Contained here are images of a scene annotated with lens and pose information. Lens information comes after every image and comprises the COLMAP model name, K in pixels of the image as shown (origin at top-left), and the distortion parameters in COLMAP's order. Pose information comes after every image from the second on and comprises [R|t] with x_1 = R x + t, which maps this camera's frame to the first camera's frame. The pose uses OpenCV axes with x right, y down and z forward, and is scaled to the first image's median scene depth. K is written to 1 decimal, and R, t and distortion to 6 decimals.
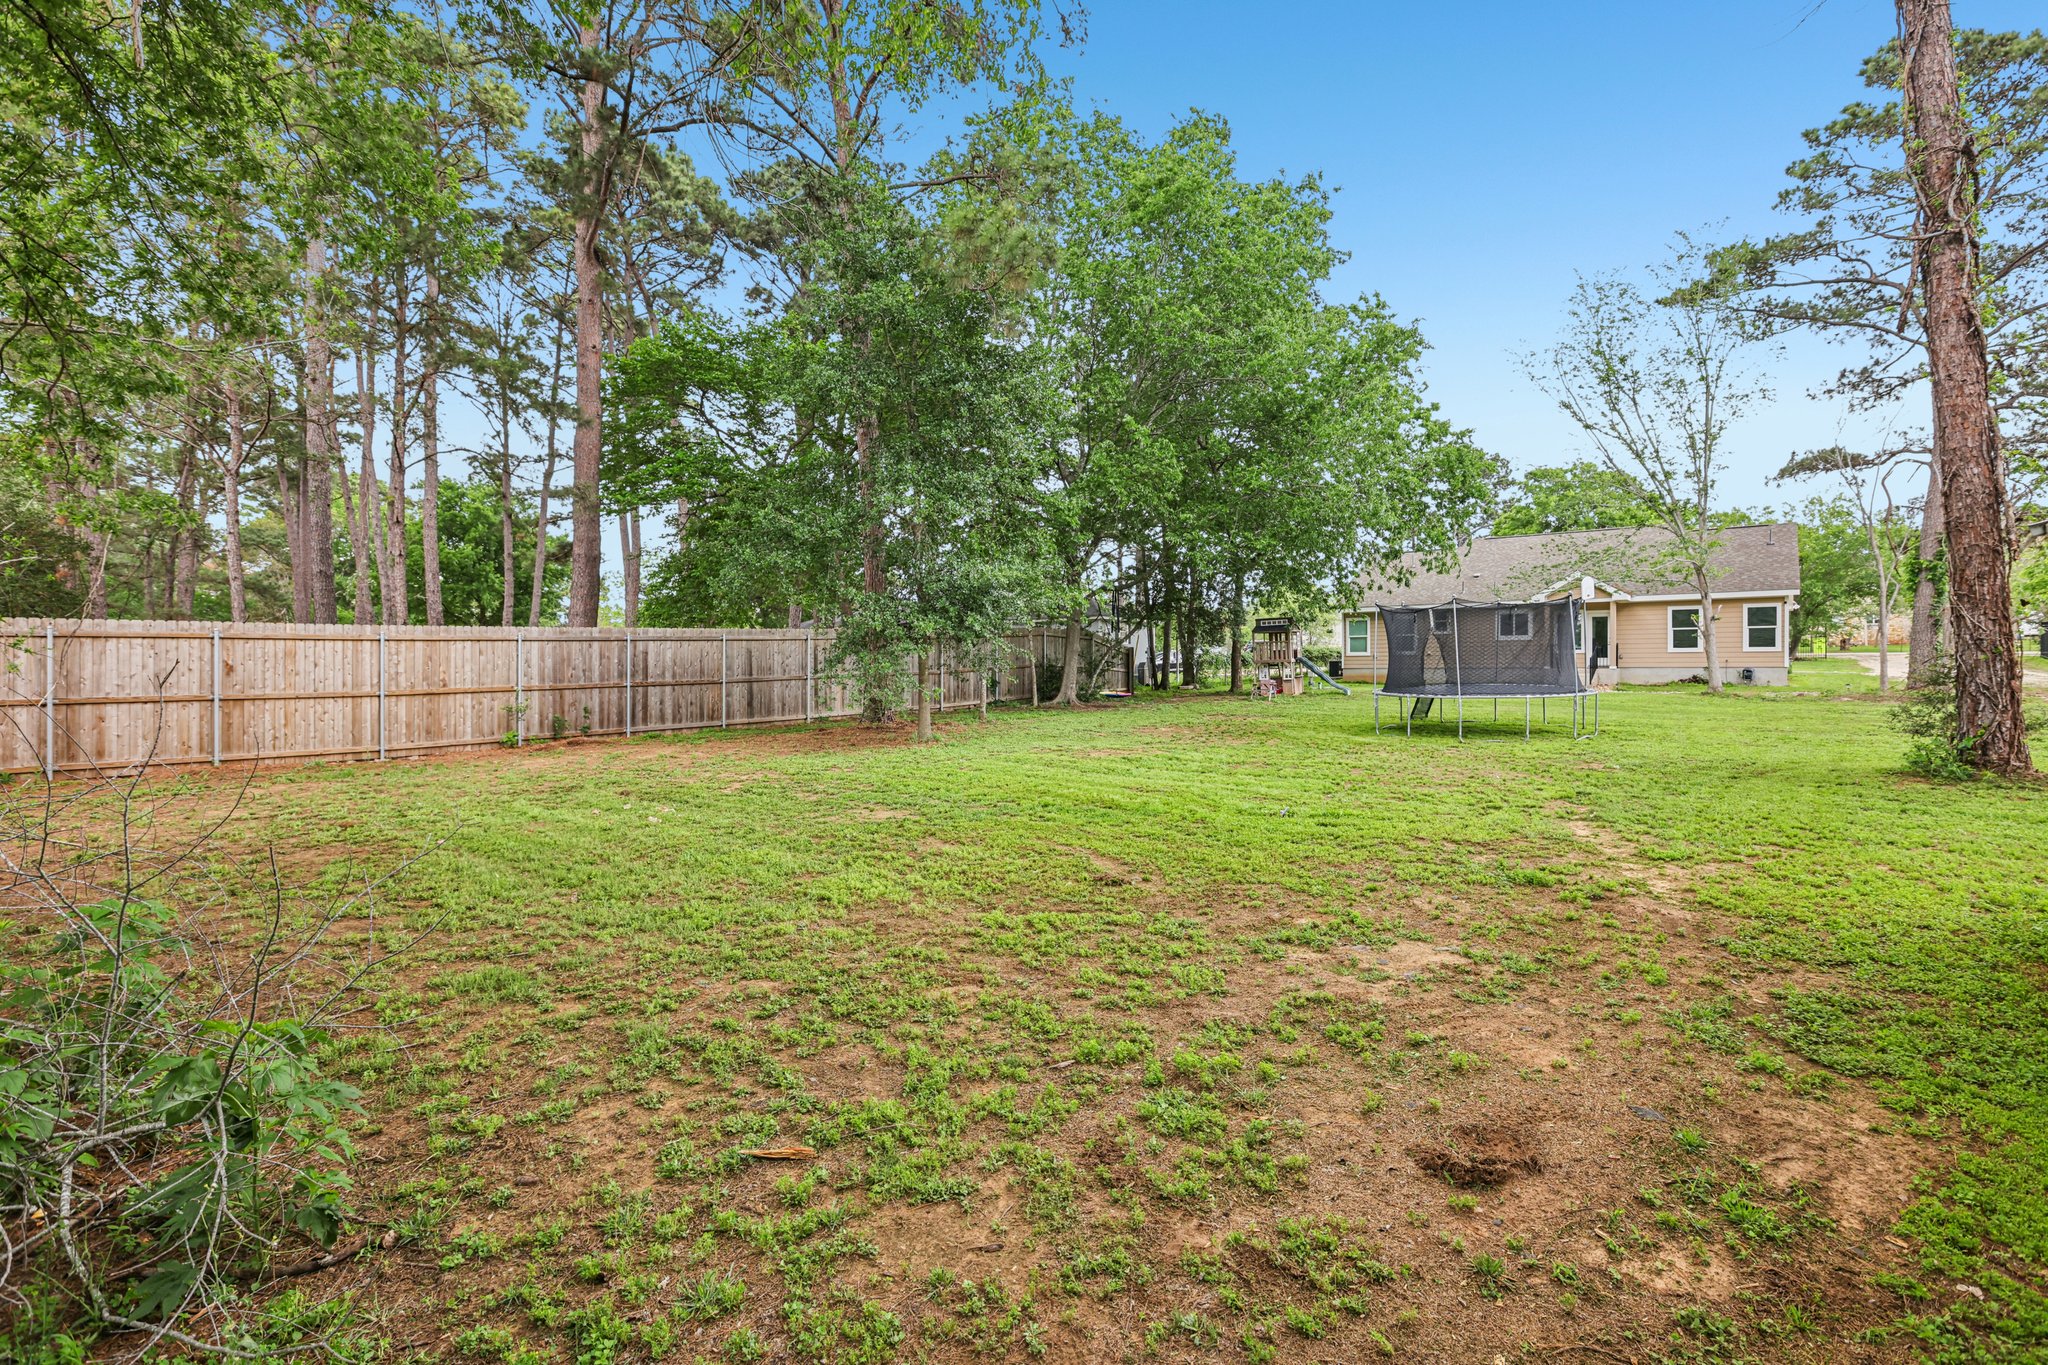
lens RADIAL K [[1090.2, 0, 1011.3], [0, 1090.2, 678.4], [0, 0, 1]] dist [0.007395, 0.003417]
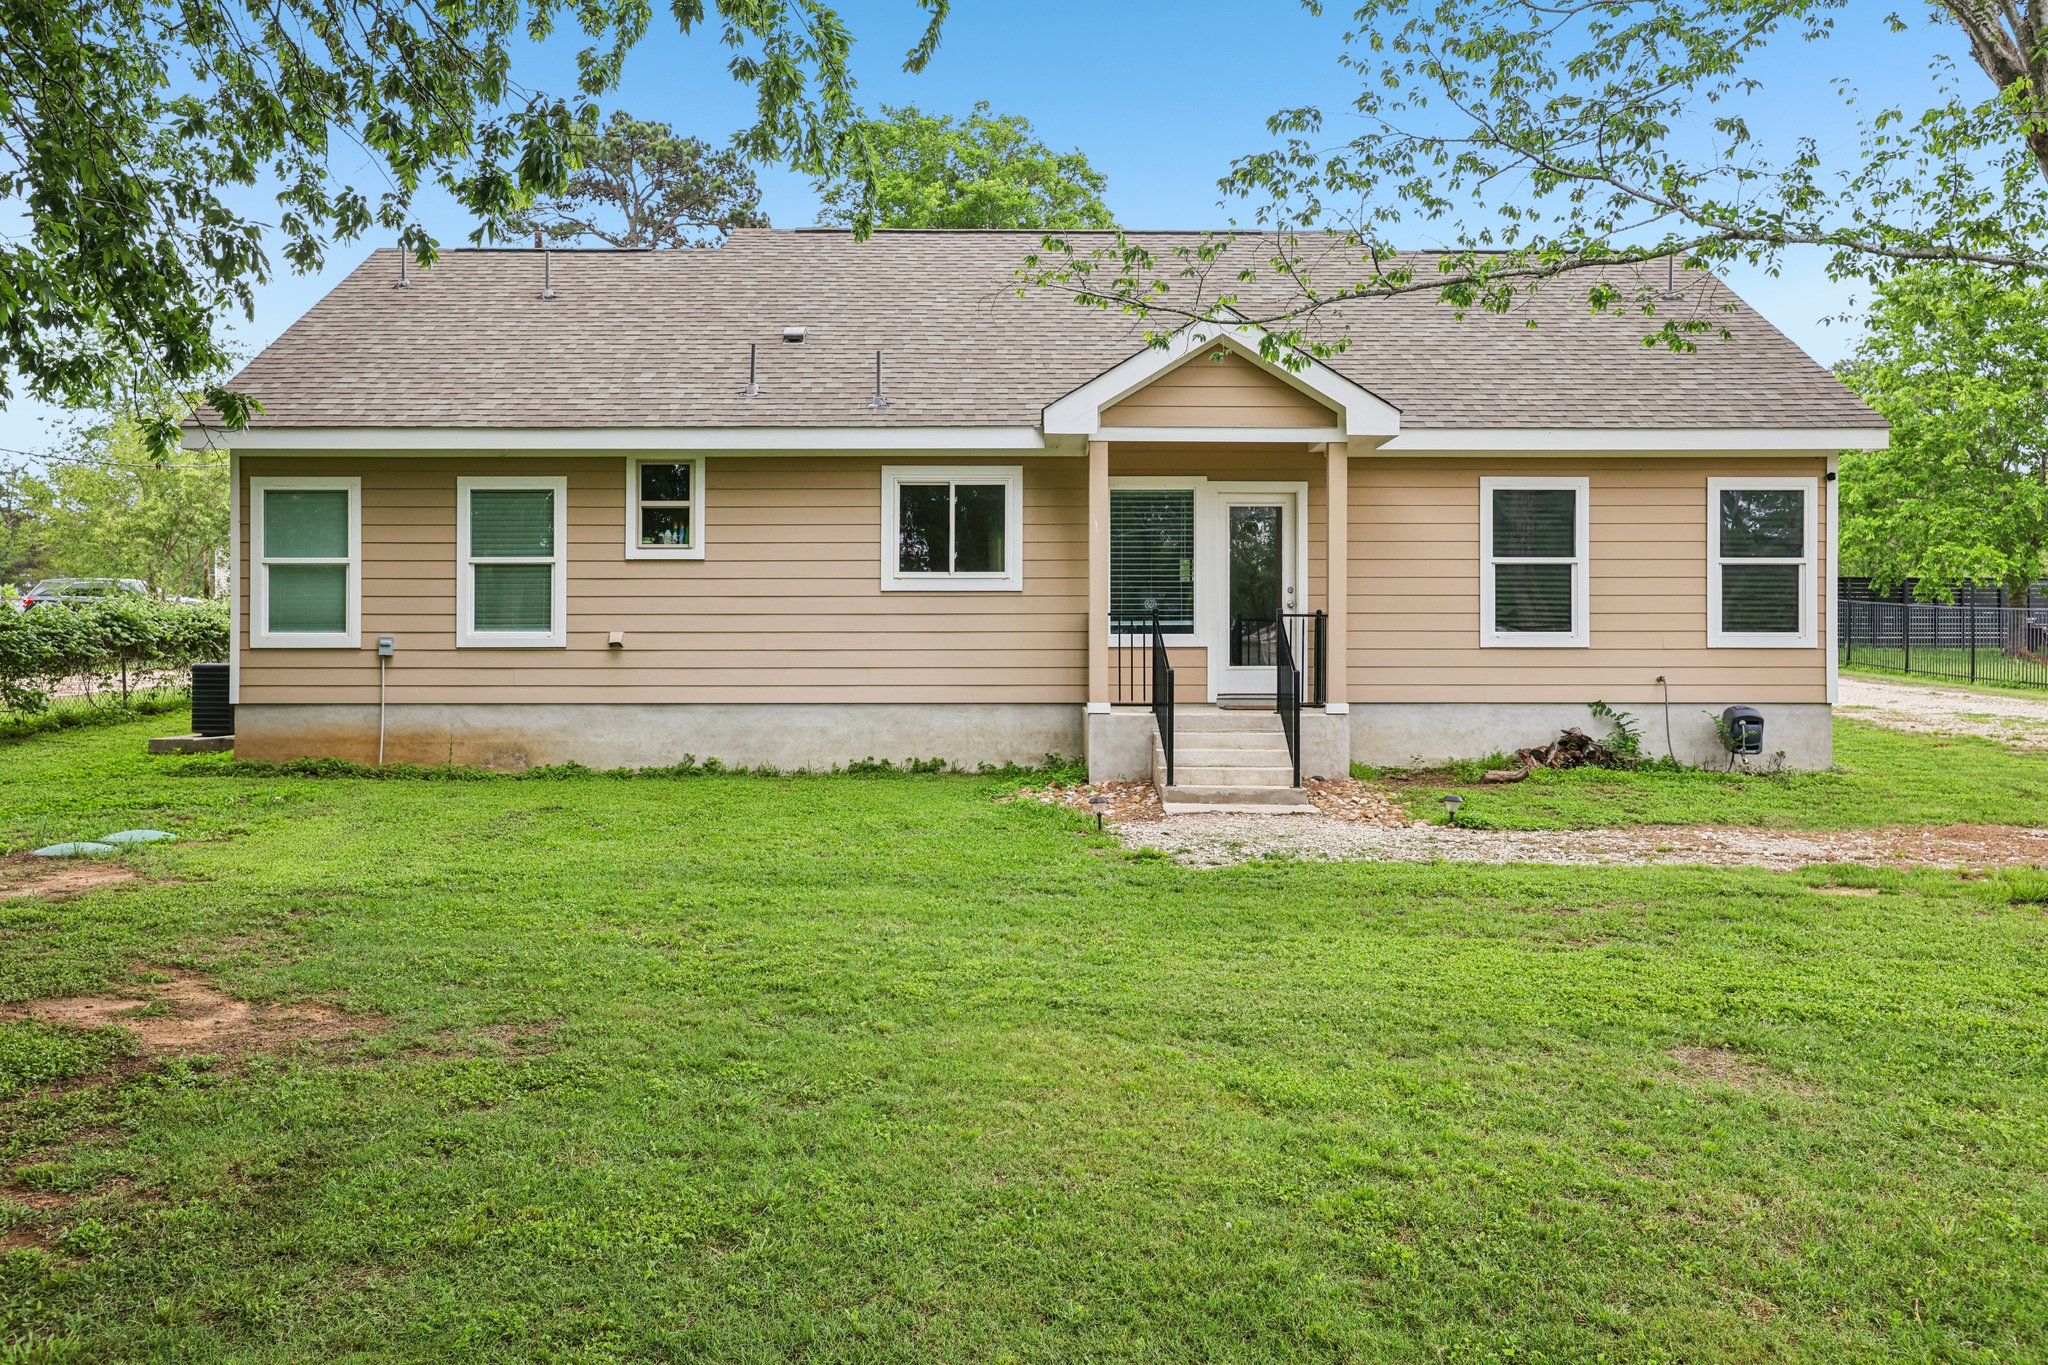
lens RADIAL K [[1679.0, 0, 1030.9], [0, 1679.0, 660.5], [0, 0, 1]] dist [0.006778, 0.008176]
pose [[0.788275, -0.005389, 0.615300, 0.258516], [0.003221, 0.999984, 0.004632, -0.022930], [-0.615315, -0.001669, 0.788280, 0.740744]]
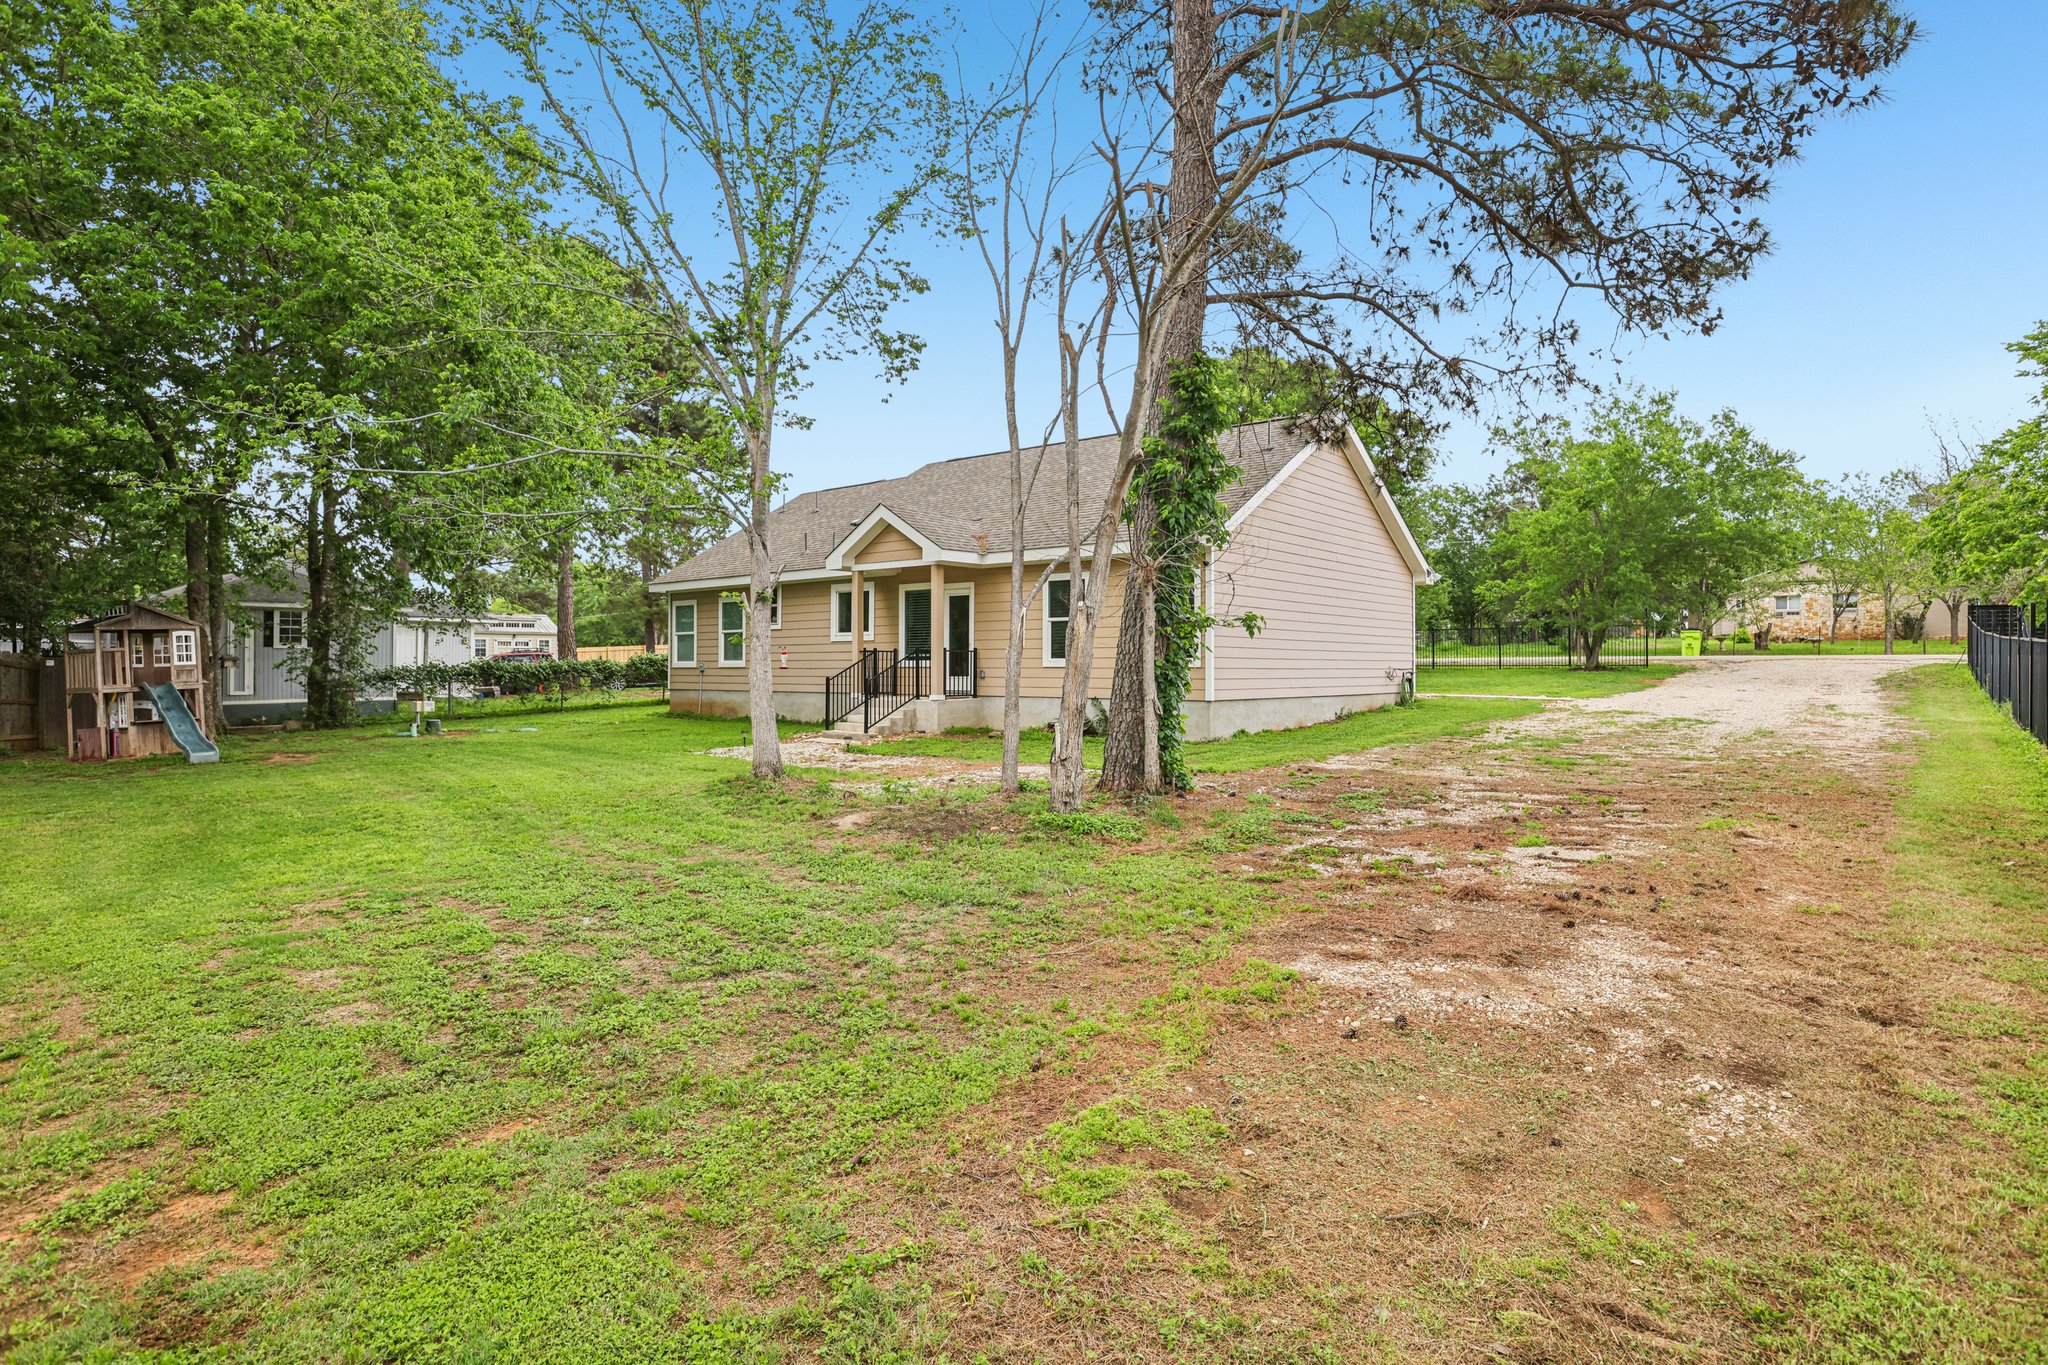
lens RADIAL K [[1211.2, 0, 1024.0], [0, 1211.2, 685.3], [0, 0, 1]] dist [0.004065, 0.000101]
pose [[0.996511, 0.000039, -0.083458, 0.637986], [0.000929, 0.999933, 0.011556, -0.022063], [0.083453, -0.011593, 0.996444, 0.446789]]
